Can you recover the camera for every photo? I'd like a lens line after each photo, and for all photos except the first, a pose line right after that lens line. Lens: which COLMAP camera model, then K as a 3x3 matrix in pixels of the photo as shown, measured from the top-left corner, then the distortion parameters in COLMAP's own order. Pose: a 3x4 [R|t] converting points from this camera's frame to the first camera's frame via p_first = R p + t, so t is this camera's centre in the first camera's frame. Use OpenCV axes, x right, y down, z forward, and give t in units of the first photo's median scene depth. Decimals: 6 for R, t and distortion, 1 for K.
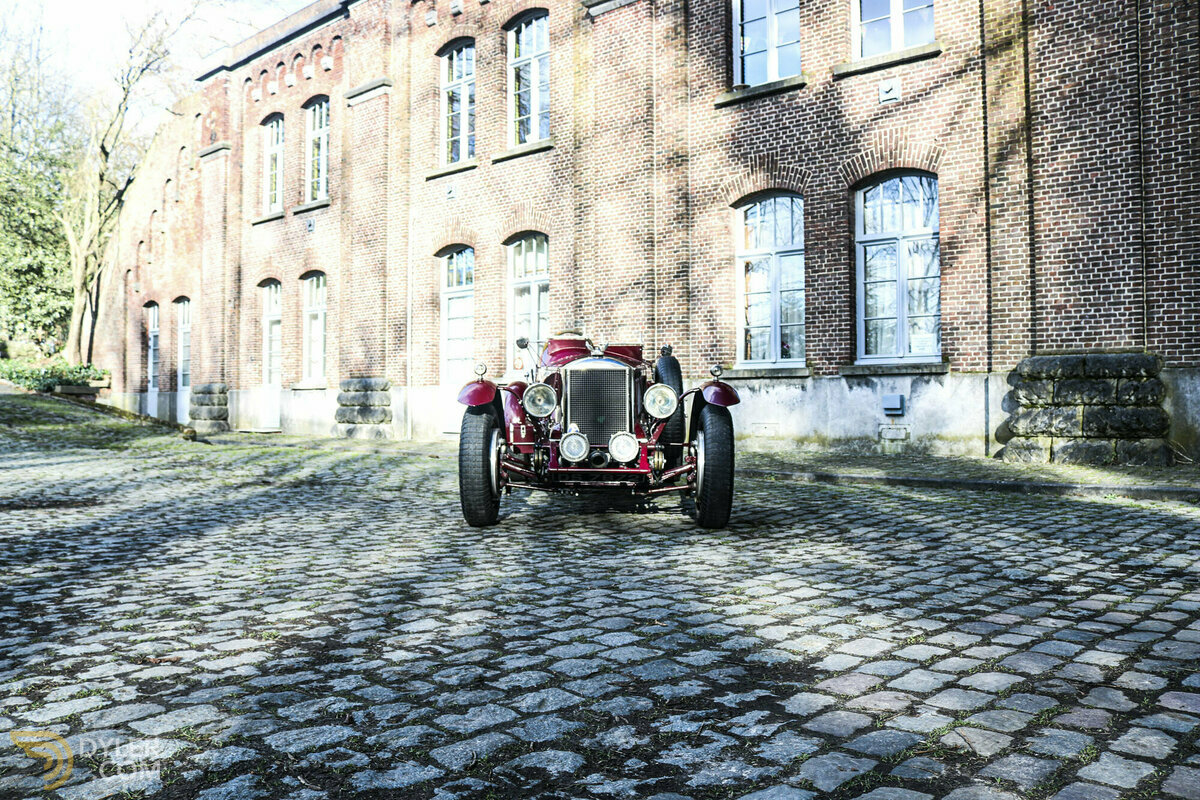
lens RADIAL K [[1004.2, 0, 599.6], [0, 1004.2, 418.2], [0, 0, 1]] dist [-0.150657, 0.123264]
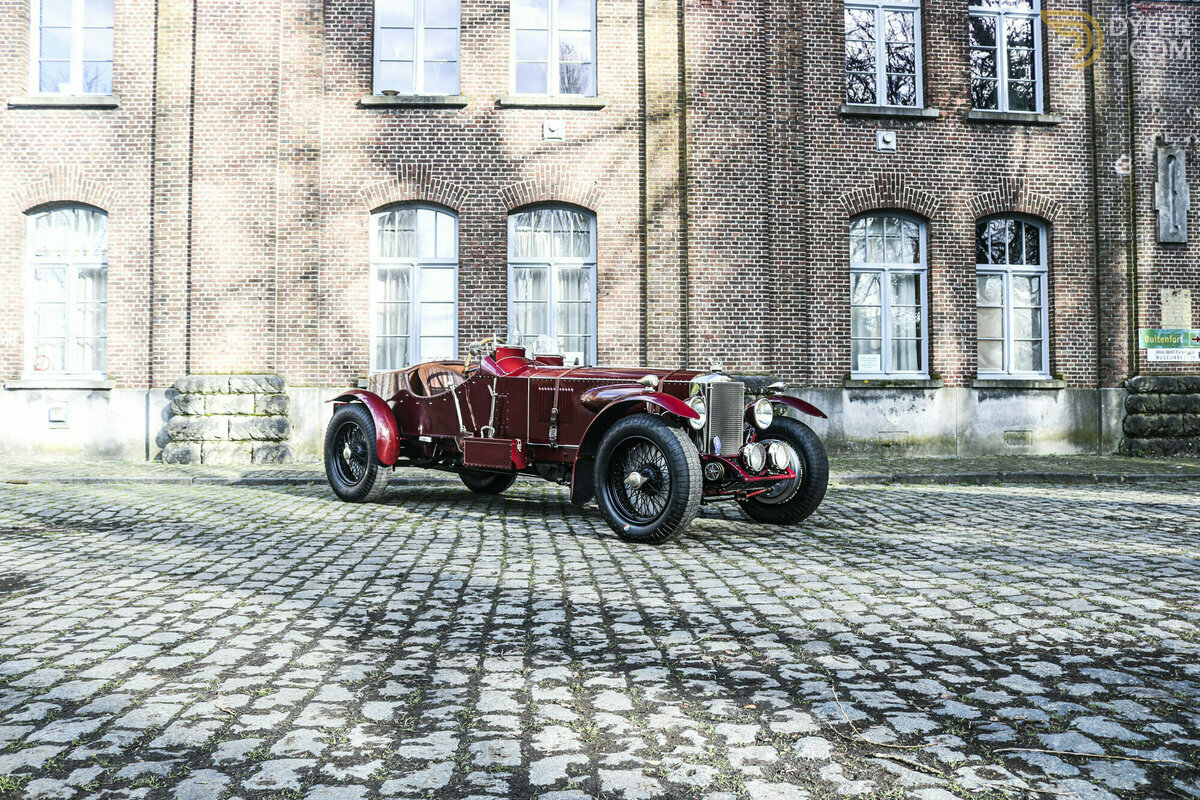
lens RADIAL K [[1004.2, 0, 599.6], [0, 1004.2, 418.2], [0, 0, 1]] dist [-0.150657, 0.123264]
pose [[0.688553, 0.000698, 0.725186, -0.491638], [0.007923, 0.999933, -0.008485, -0.000388], [-0.725143, 0.011588, 0.688501, 0.202882]]
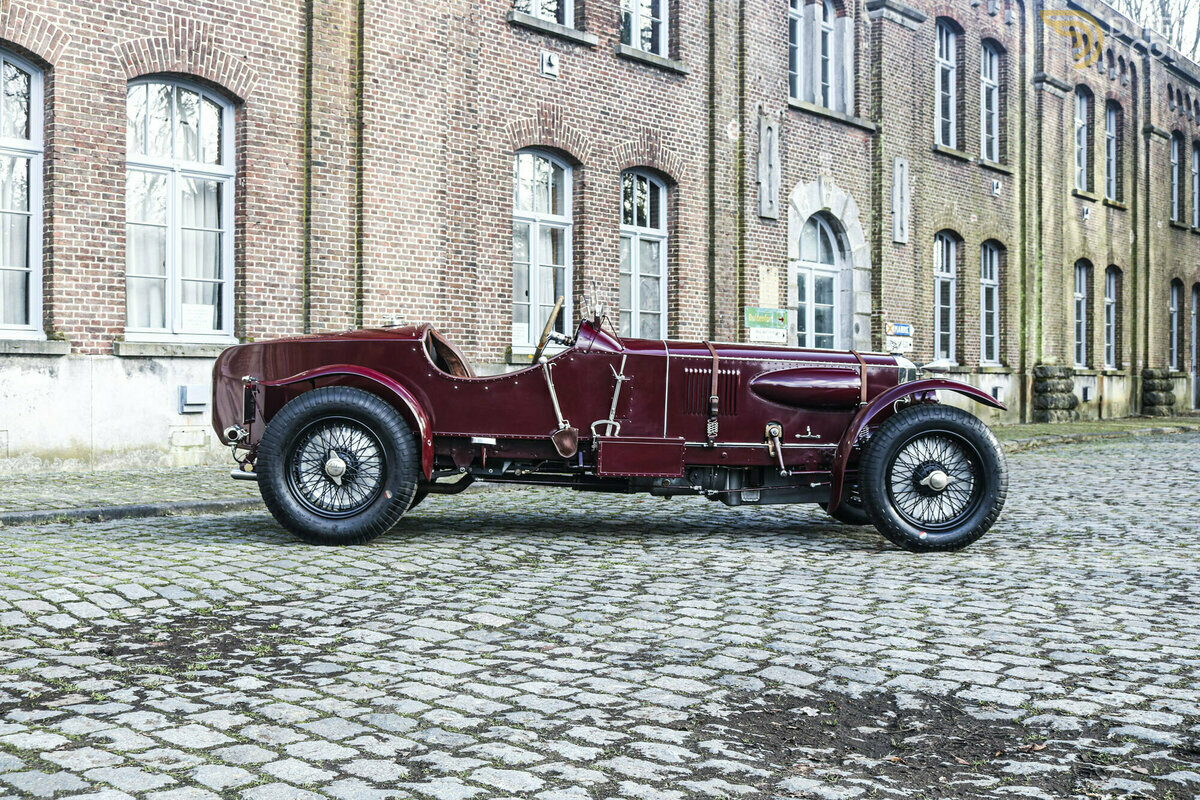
lens RADIAL K [[1318.9, 0, 599.6], [0, 1318.9, 435.6], [0, 0, 1]] dist [-0.117908, 0.117505]
pose [[-0.031941, -0.031826, 0.998983, -0.700278], [0.010357, 0.999429, 0.032171, -0.014856], [-0.999436, 0.011374, -0.031593, 0.754222]]
